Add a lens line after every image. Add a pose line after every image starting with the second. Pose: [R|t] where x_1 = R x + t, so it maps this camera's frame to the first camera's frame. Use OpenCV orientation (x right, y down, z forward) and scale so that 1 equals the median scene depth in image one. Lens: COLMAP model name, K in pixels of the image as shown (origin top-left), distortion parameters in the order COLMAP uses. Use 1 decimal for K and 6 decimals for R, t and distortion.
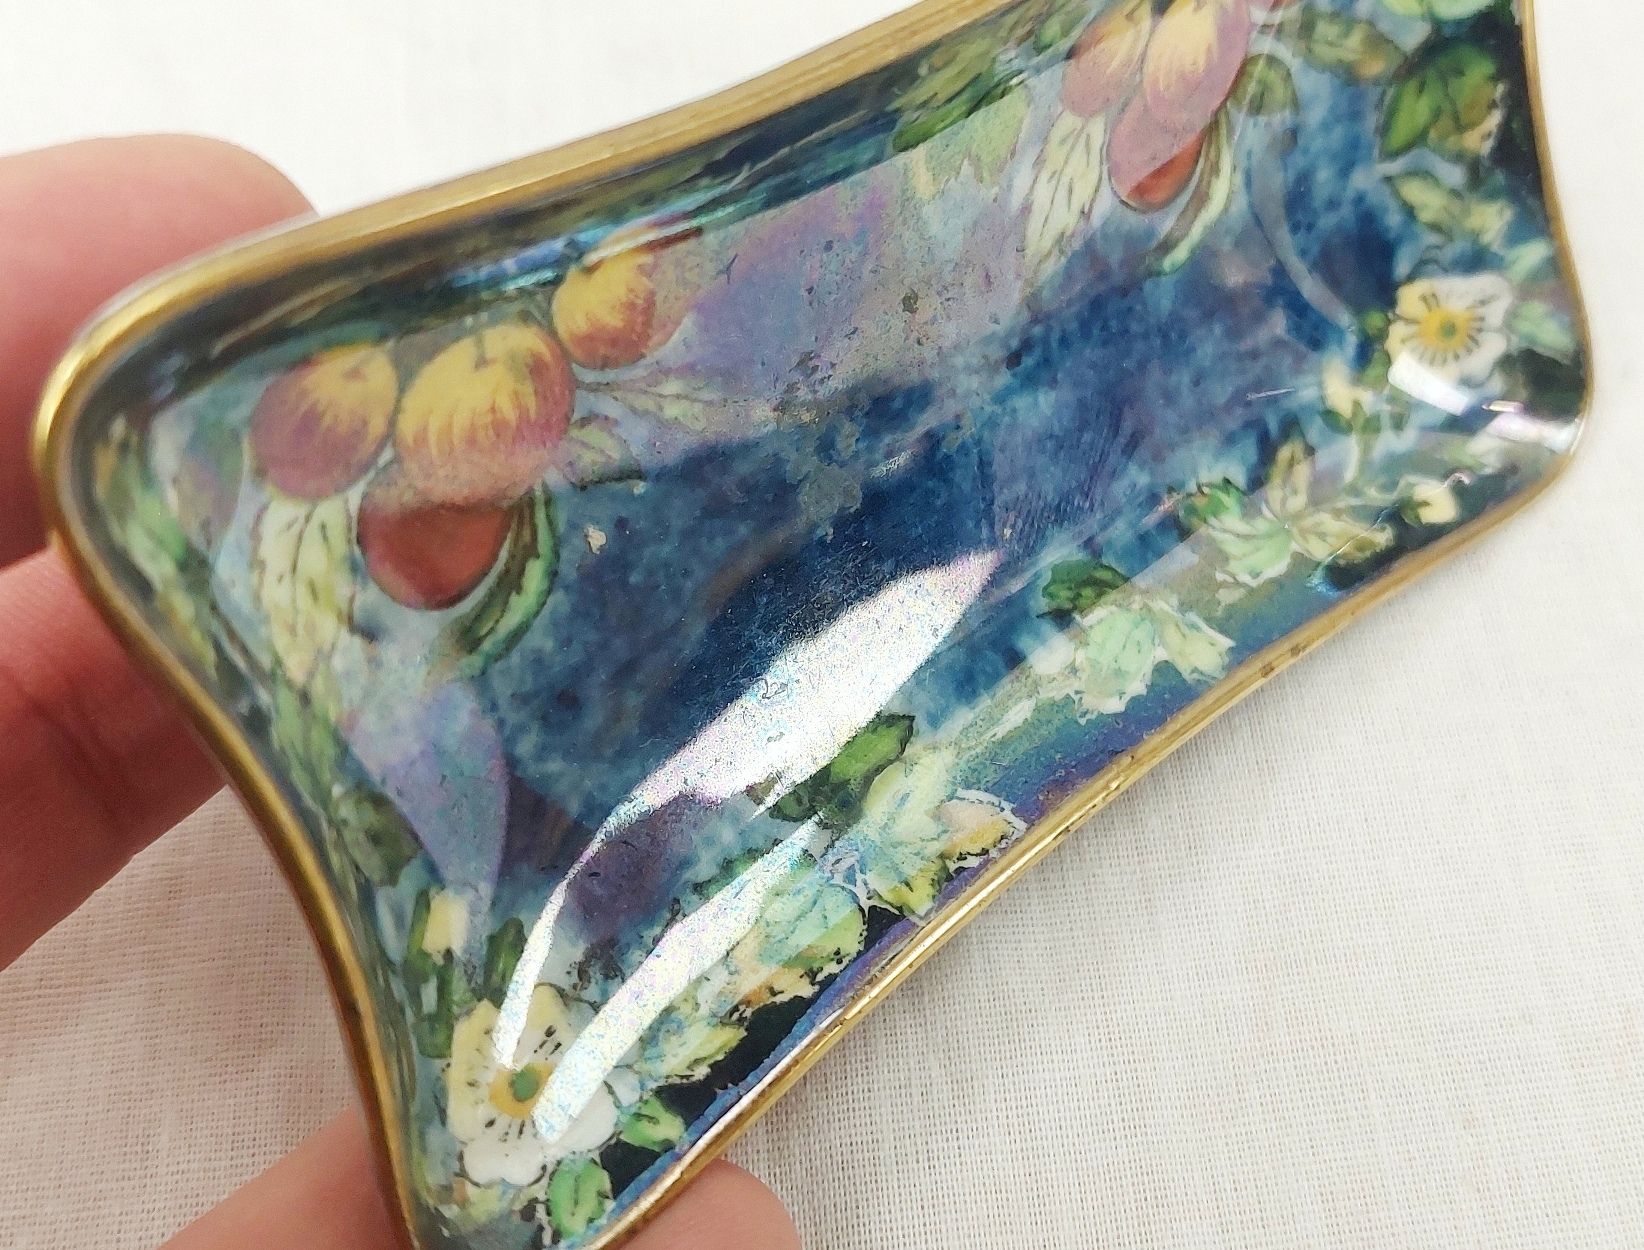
lens RADIAL K [[2058.8, 0, 822.0], [0, 2058.8, 625.0], [0, 0, 1]] dist [0.231947, -1.080913]
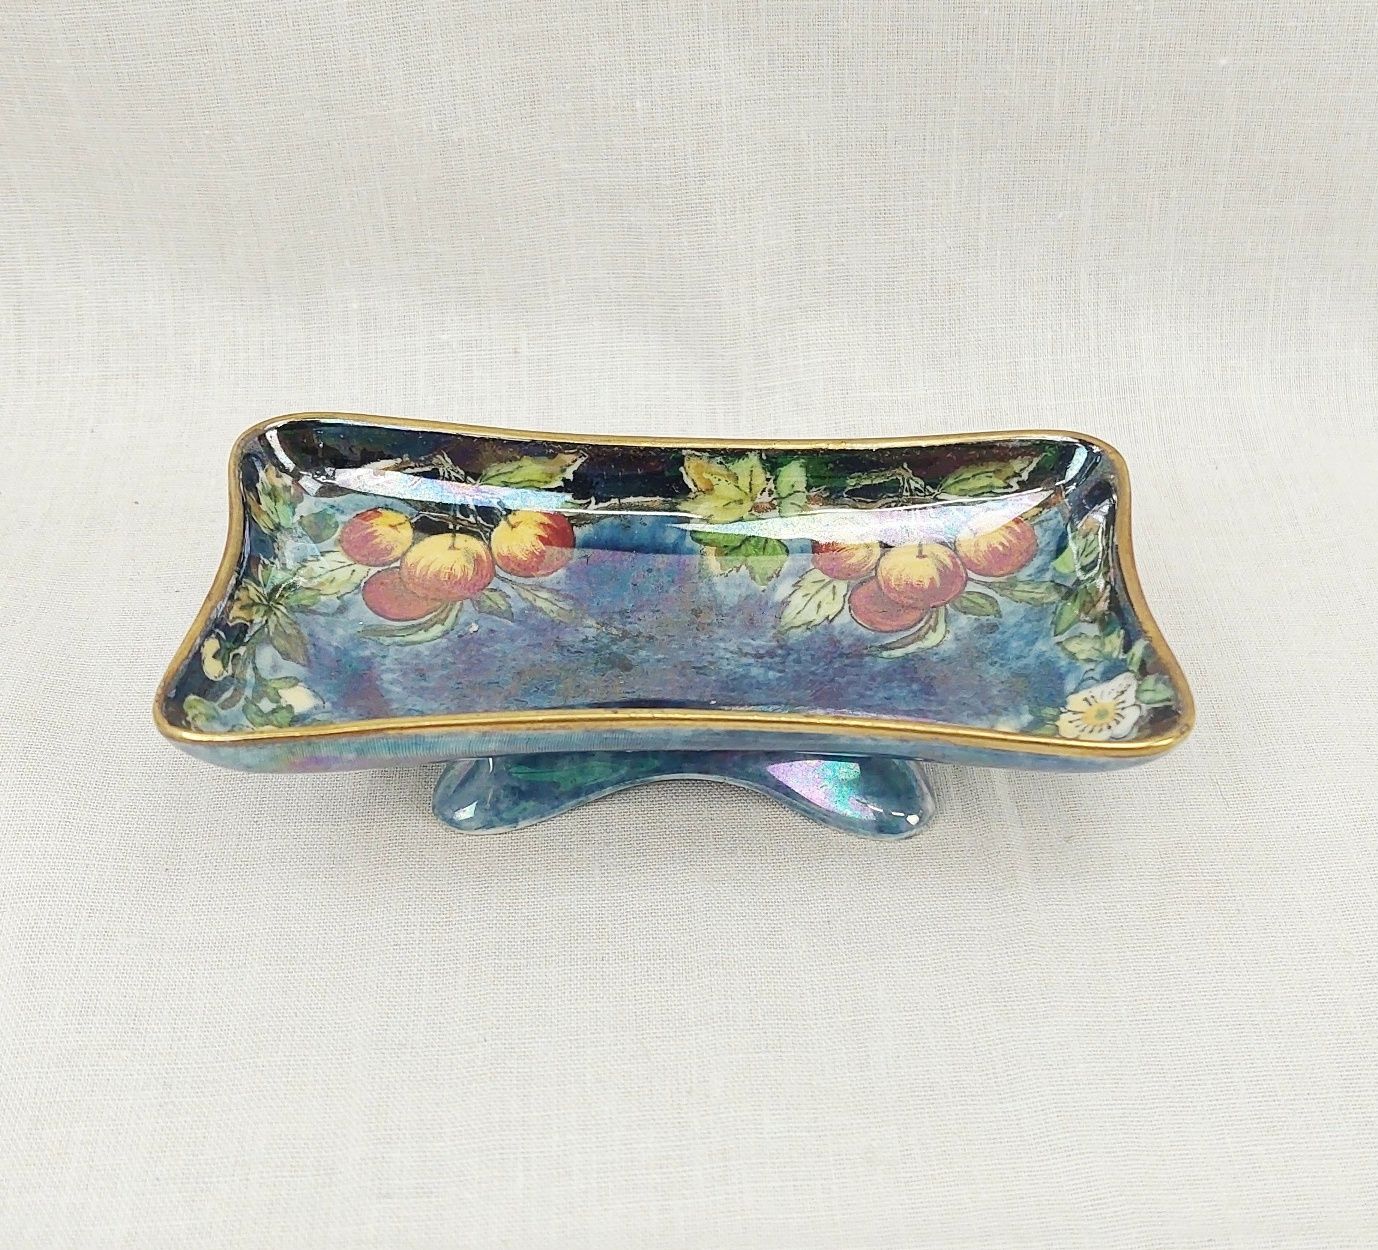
lens RADIAL K [[2080.2, 0, 795.2], [0, 2080.2, 622.7], [0, 0, 1]] dist [0.200182, -0.090030]
pose [[0.765934, -0.303424, -0.566815, 1.083907], [-0.451011, 0.374724, -0.810044, 1.233452], [0.458185, 0.876080, 0.150166, 0.683424]]
